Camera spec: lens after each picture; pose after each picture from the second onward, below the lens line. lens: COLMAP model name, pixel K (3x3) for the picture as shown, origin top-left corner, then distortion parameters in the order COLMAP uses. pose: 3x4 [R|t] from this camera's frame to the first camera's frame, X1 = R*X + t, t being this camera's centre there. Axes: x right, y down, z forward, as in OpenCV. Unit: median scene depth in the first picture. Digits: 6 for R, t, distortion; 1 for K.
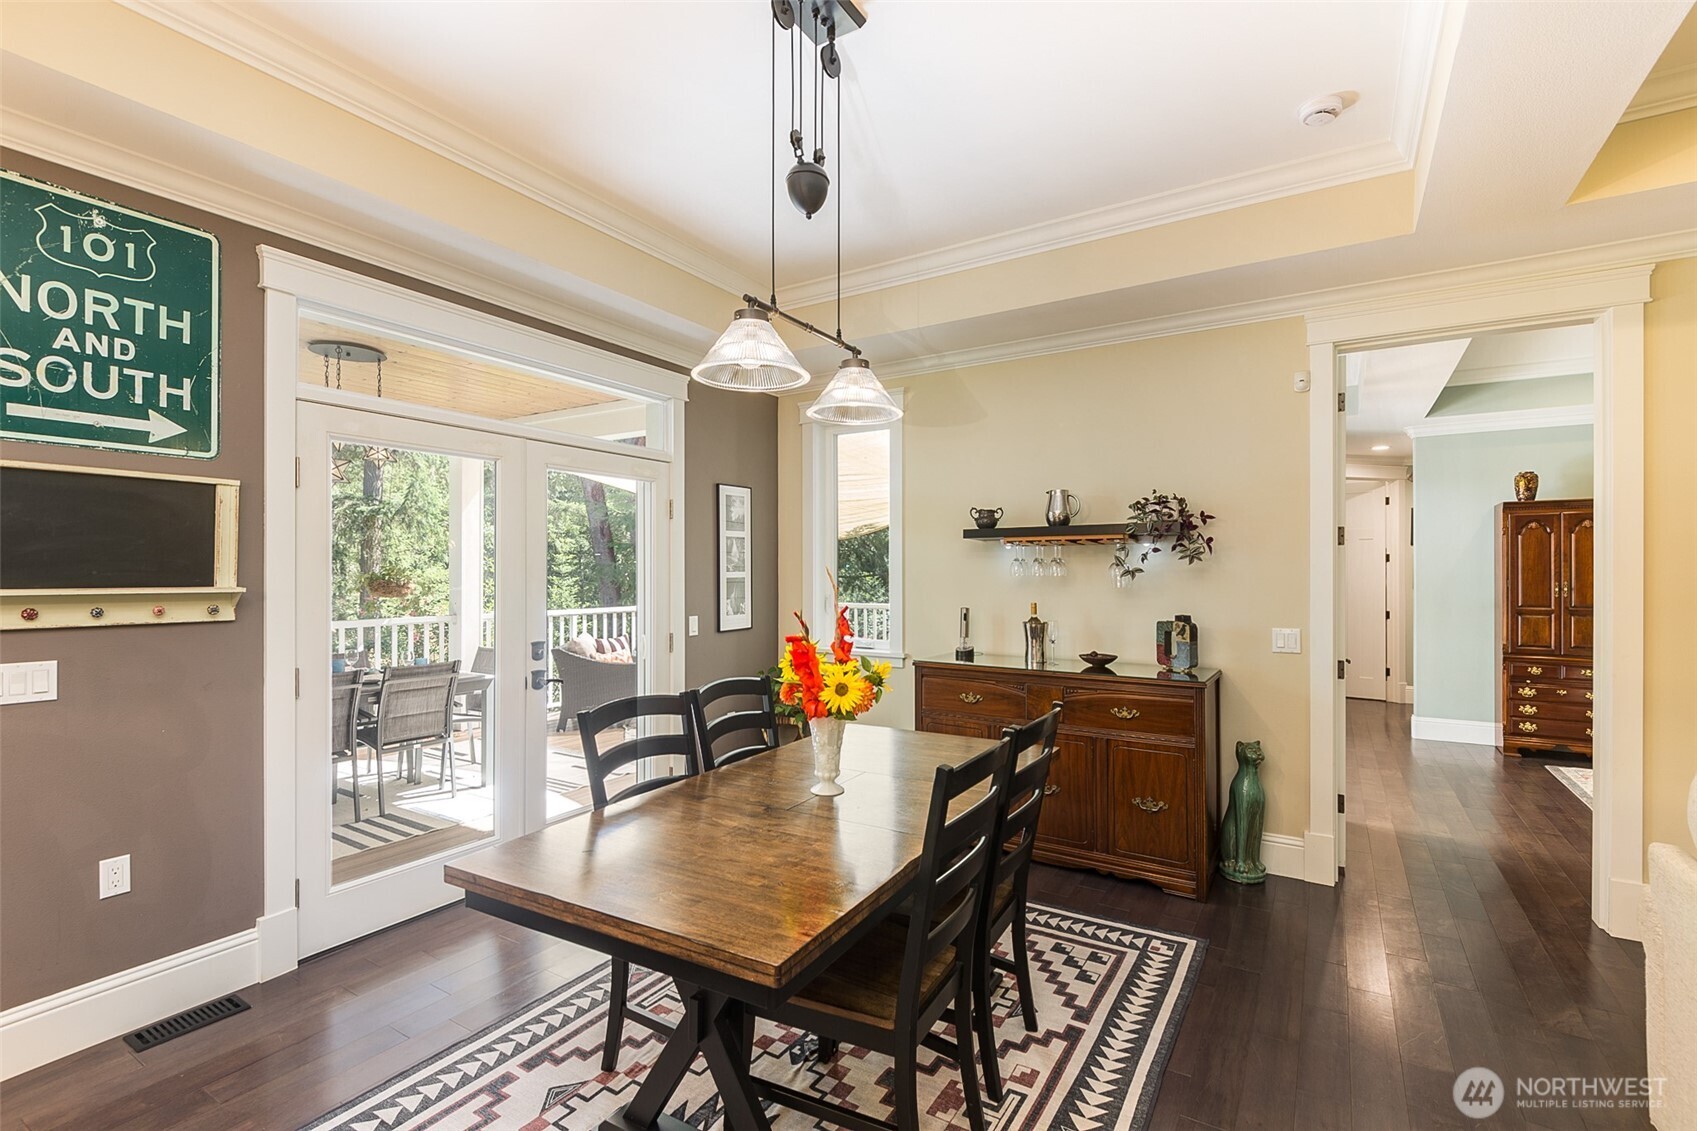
lens RADIAL K [[784.0, 0, 857.8], [0, 784.0, 567.3], [0, 0, 1]] dist [-0.000635, -0.000199]
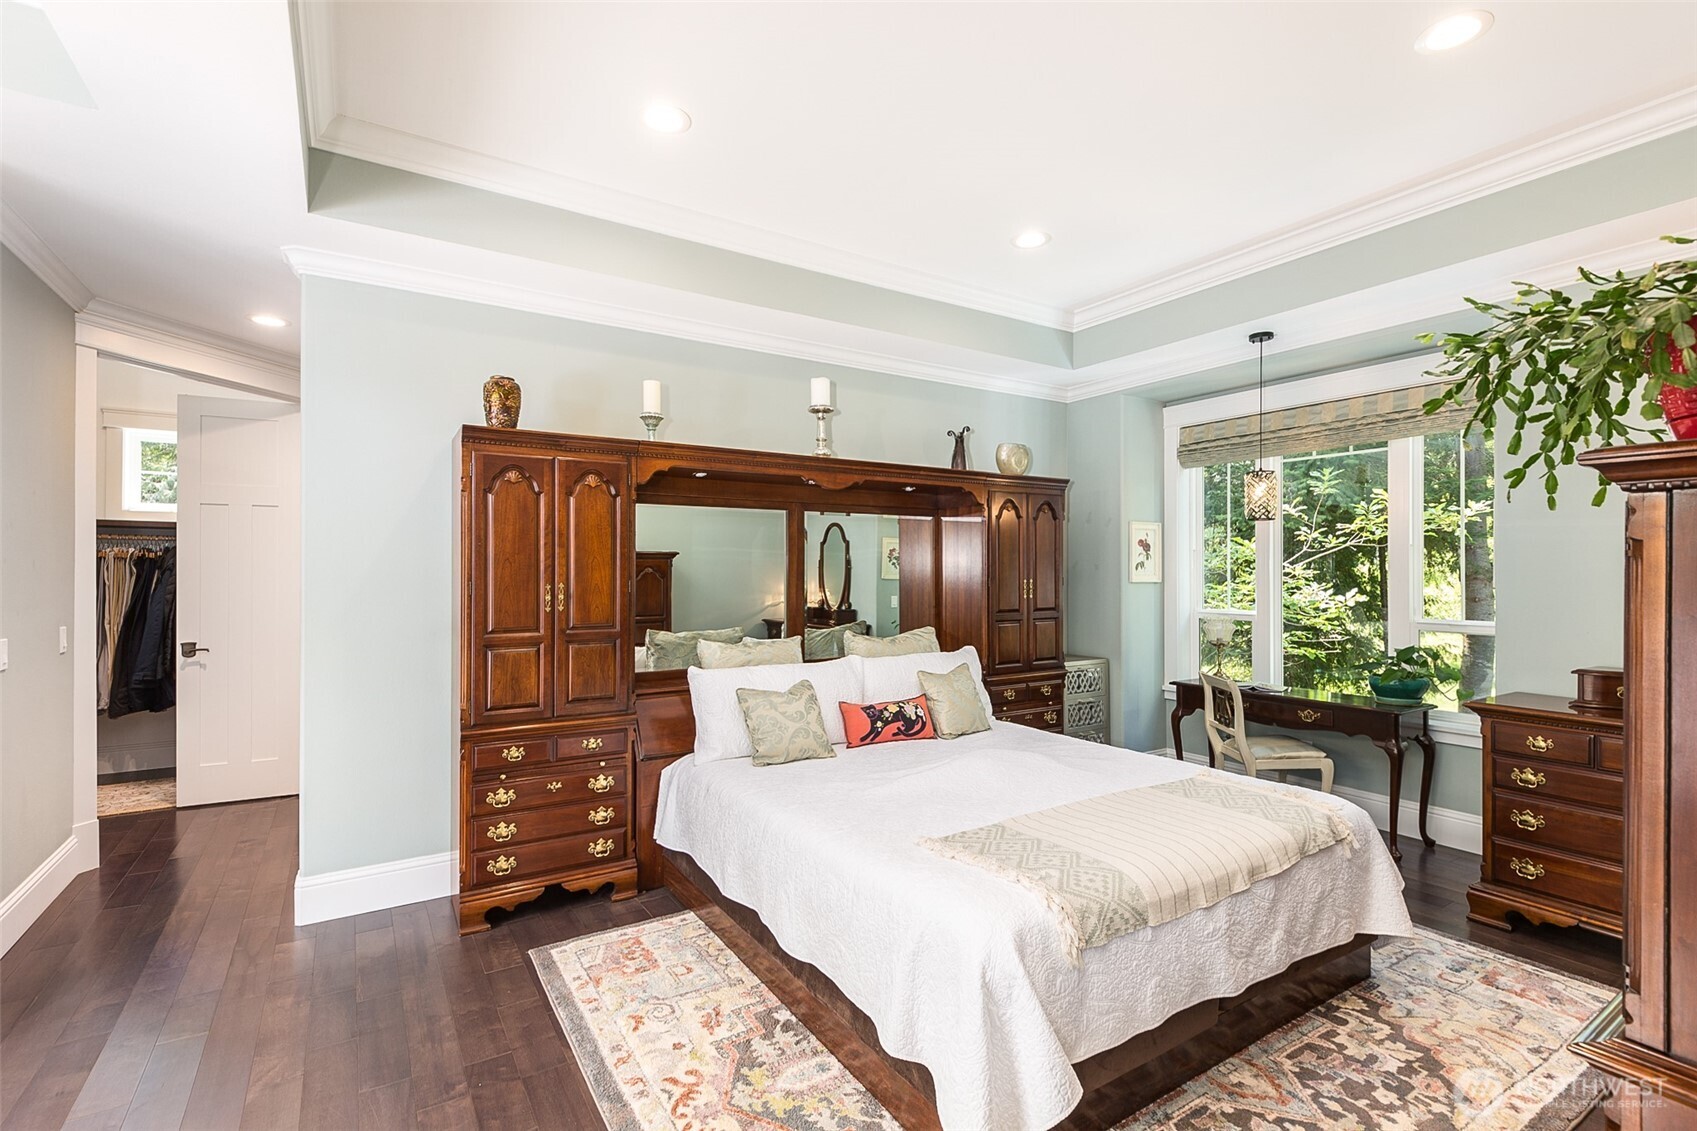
lens RADIAL K [[784.0, 0, 853.2], [0, 784.0, 568.2], [0, 0, 1]] dist [-0.000635, -0.000199]
pose [[0.430422, 0.002572, 0.902624, 0.487892], [-0.006181, 0.999981, 0.000099, 0.006841], [-0.902606, -0.005622, 0.430430, 0.569374]]
